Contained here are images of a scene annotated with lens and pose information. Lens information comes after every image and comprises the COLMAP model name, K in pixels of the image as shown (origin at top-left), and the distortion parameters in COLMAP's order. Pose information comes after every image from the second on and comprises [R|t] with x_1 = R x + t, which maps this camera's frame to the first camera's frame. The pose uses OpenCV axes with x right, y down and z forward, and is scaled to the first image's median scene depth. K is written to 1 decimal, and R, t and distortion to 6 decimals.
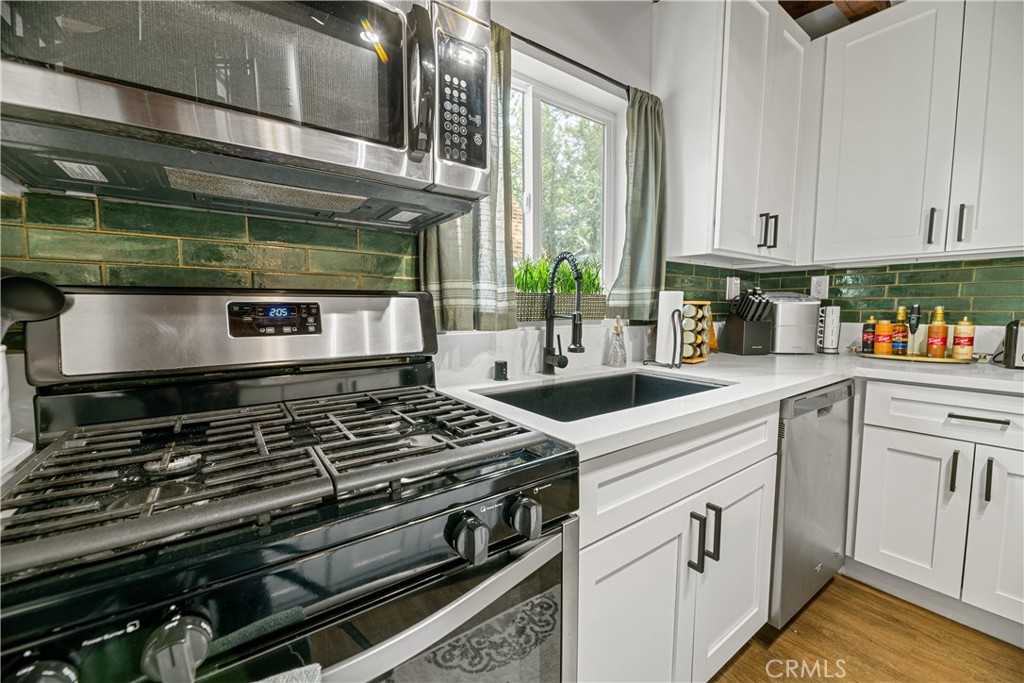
lens RADIAL K [[419.1, 0, 512.0], [0, 419.1, 341.5], [0, 0, 1]] dist [-0.000016, 0.000038]
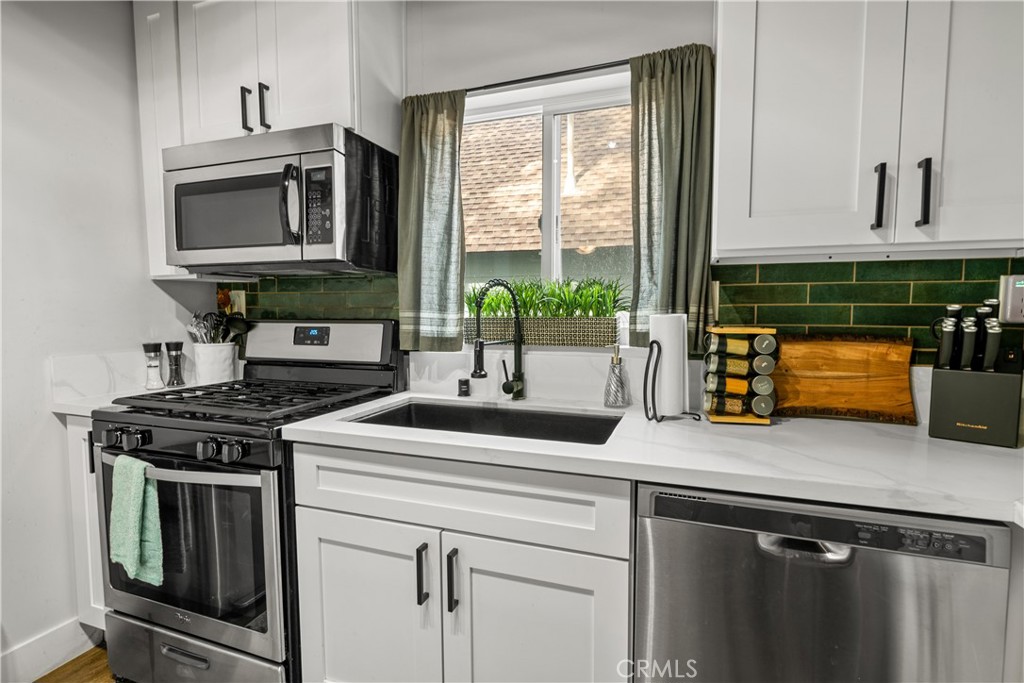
lens RADIAL K [[500.8, 0, 512.0], [0, 500.8, 341.5], [0, 0, 1]] dist [-0.002787, -0.001379]
pose [[0.563485, 0.052601, -0.824450, 1.337567], [-0.067947, 0.997541, 0.017205, -0.098970], [0.823327, 0.046324, 0.565674, 0.394938]]
